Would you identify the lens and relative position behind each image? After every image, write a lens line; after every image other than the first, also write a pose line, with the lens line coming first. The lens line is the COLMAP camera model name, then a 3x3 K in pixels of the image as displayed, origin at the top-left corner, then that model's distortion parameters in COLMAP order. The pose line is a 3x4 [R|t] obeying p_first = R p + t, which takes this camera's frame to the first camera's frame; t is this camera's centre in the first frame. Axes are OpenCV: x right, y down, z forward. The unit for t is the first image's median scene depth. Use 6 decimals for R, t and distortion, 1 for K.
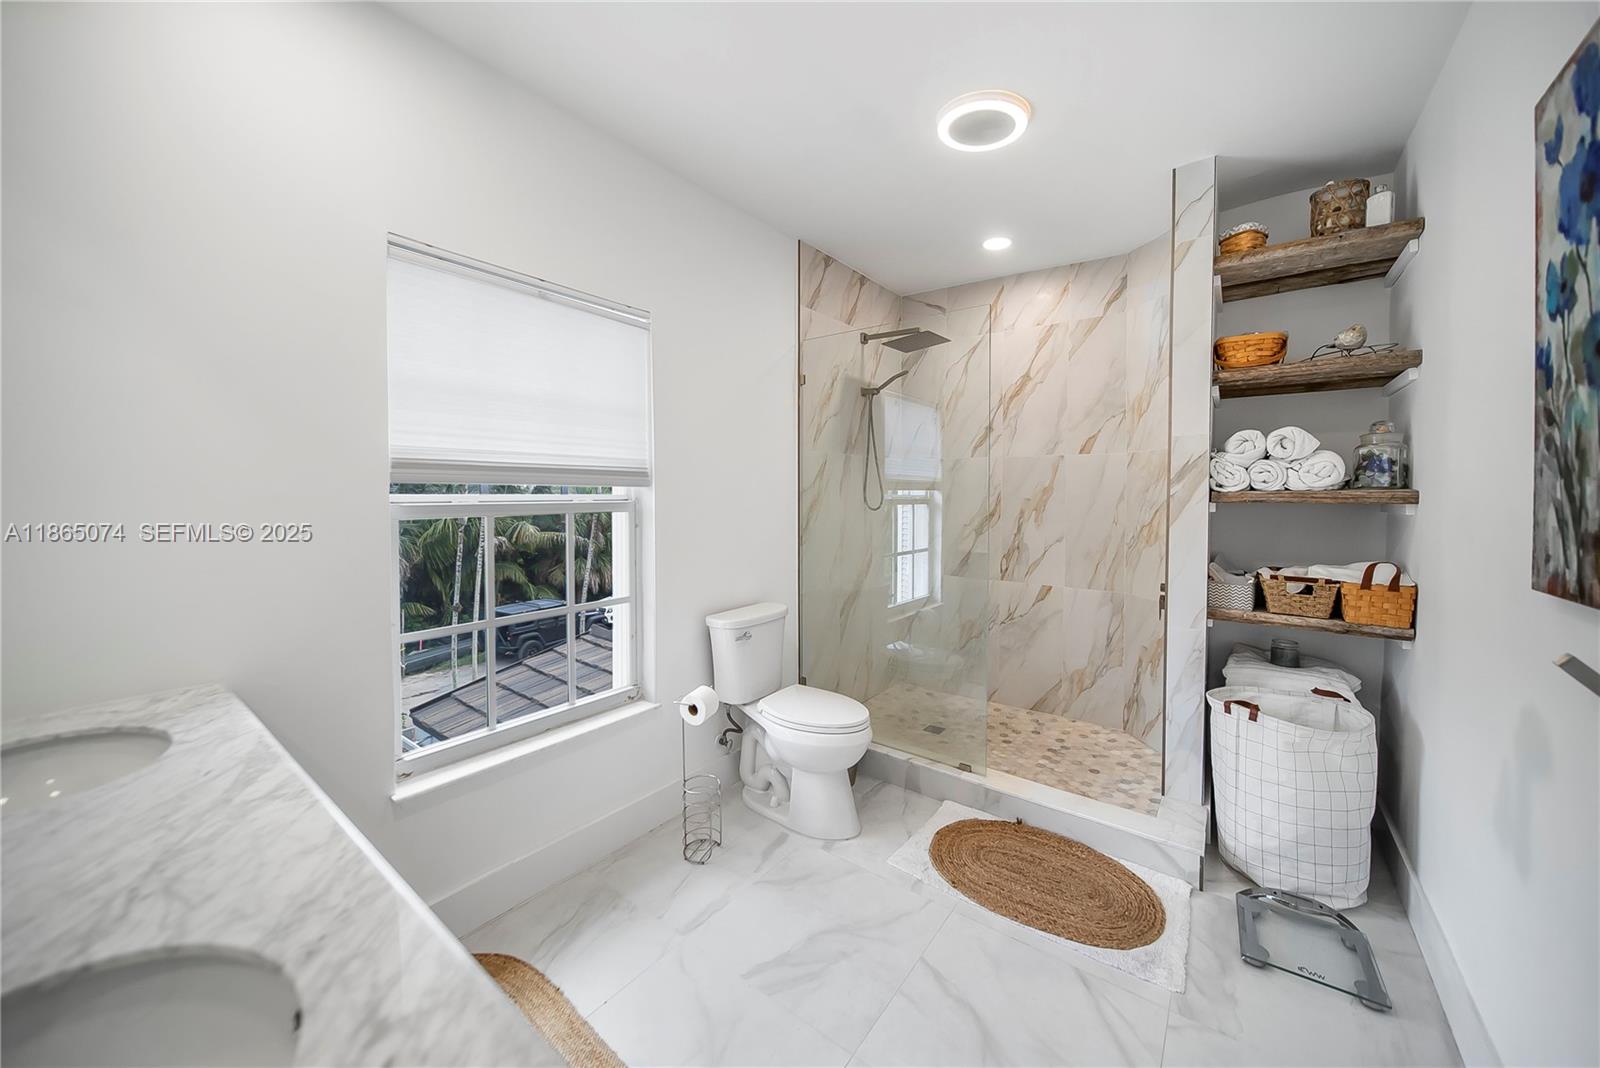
lens RADIAL K [[546.9, 0, 797.3], [0, 546.9, 507.8], [0, 0, 1]] dist [0.001320, 0.000047]
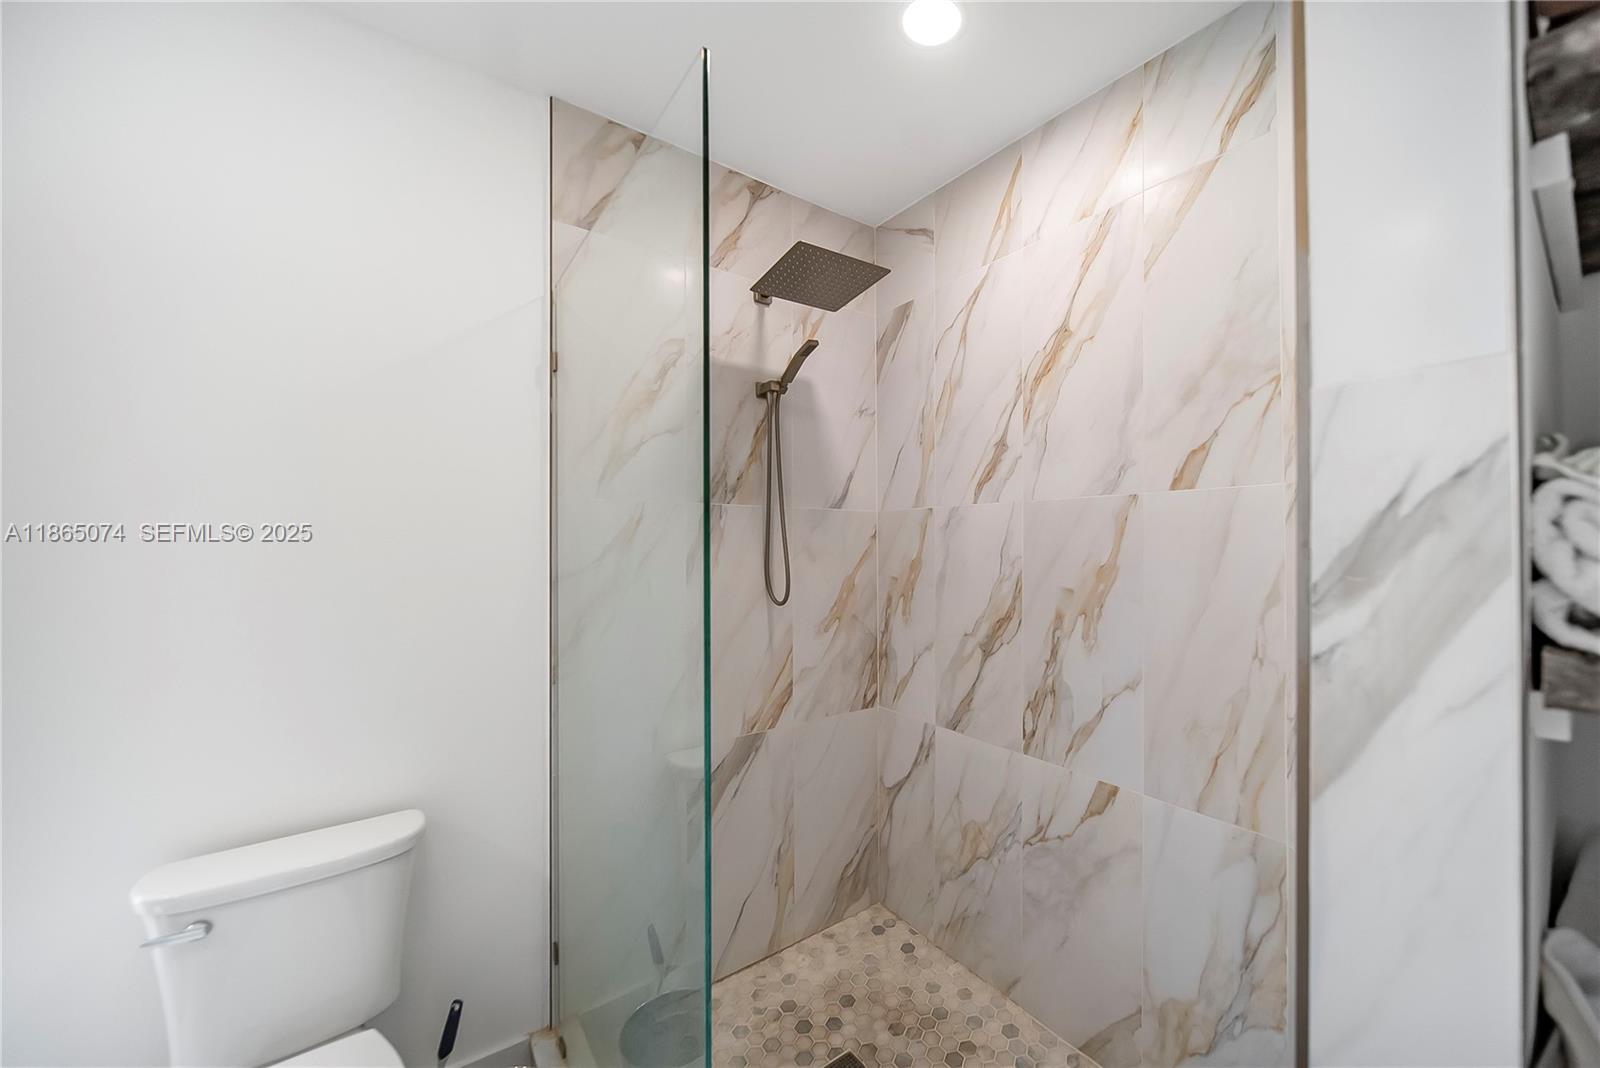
lens RADIAL K [[623.2, 0, 803.3], [0, 623.2, 551.3], [0, 0, 1]] dist [0.001587, -0.000013]
pose [[0.971037, -0.005254, -0.238871, 0.372894], [-0.000925, 0.999668, -0.025747, -0.039648], [0.238927, 0.025223, 0.970710, 0.484117]]
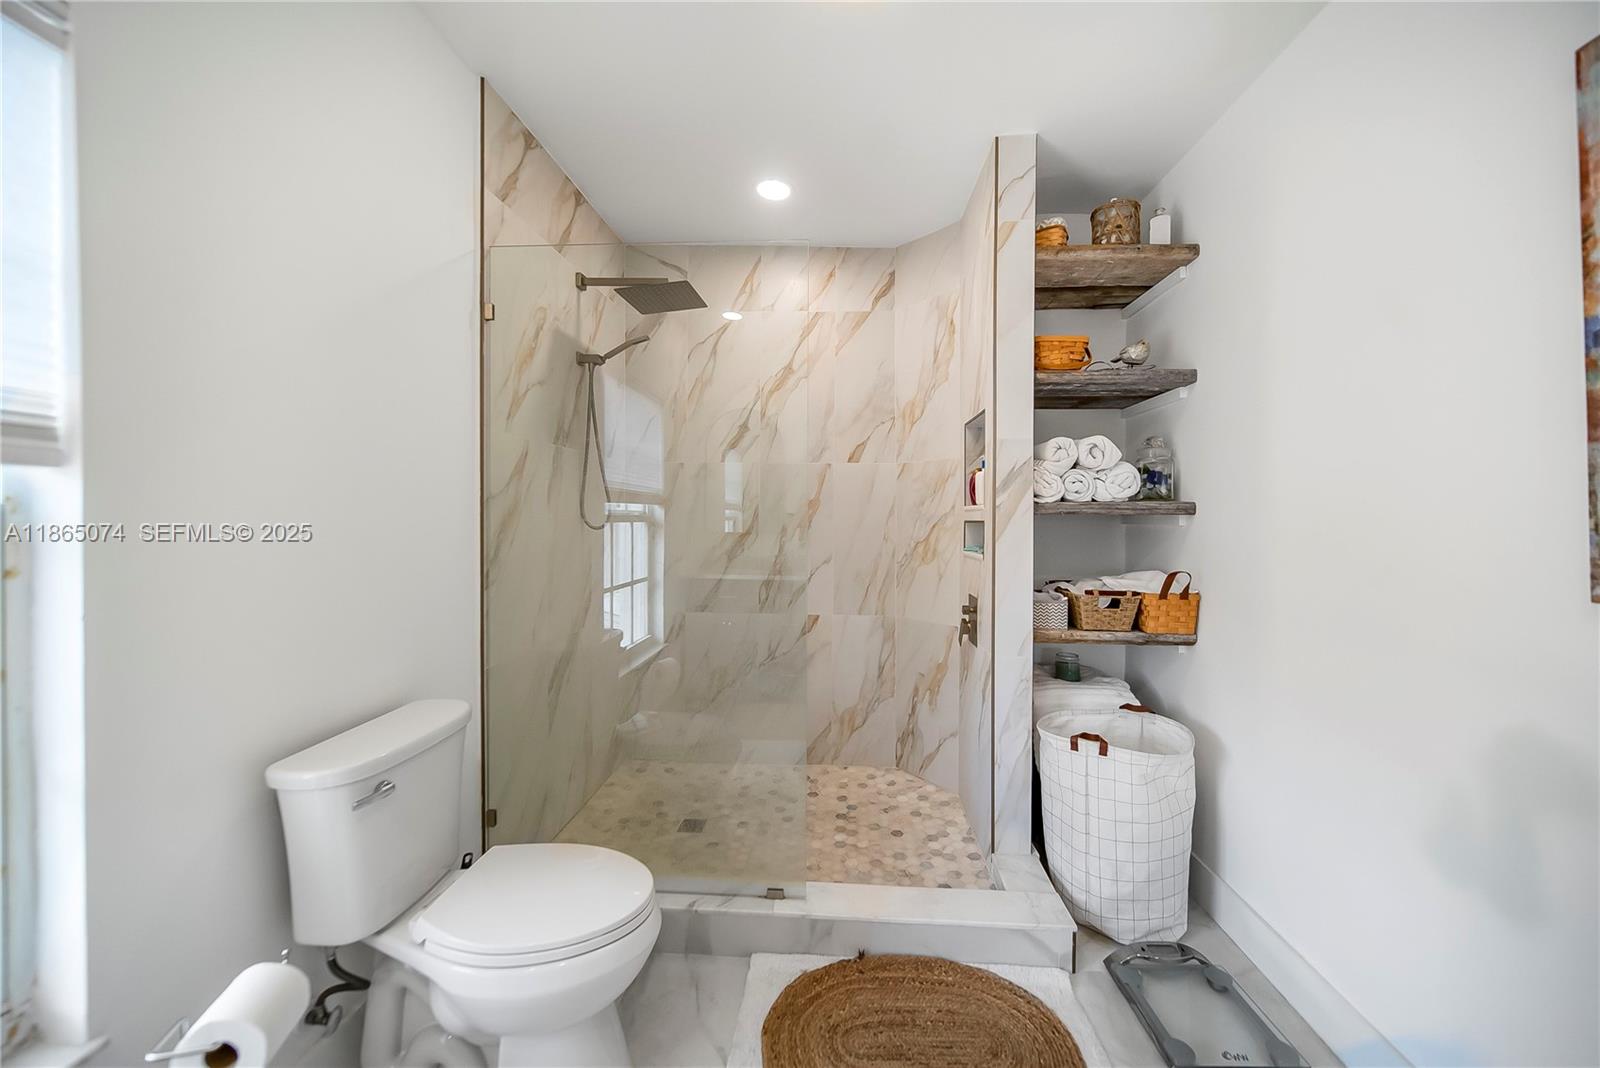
lens RADIAL K [[574.0, 0, 823.1], [0, 574.0, 518.9], [0, 0, 1]] dist [0.001067, 0.000008]
pose [[0.822474, -0.000945, 0.568803, -0.047495], [0.010430, 0.999856, -0.013421, 0.004753], [-0.568708, 0.016971, 0.822365, 0.276888]]
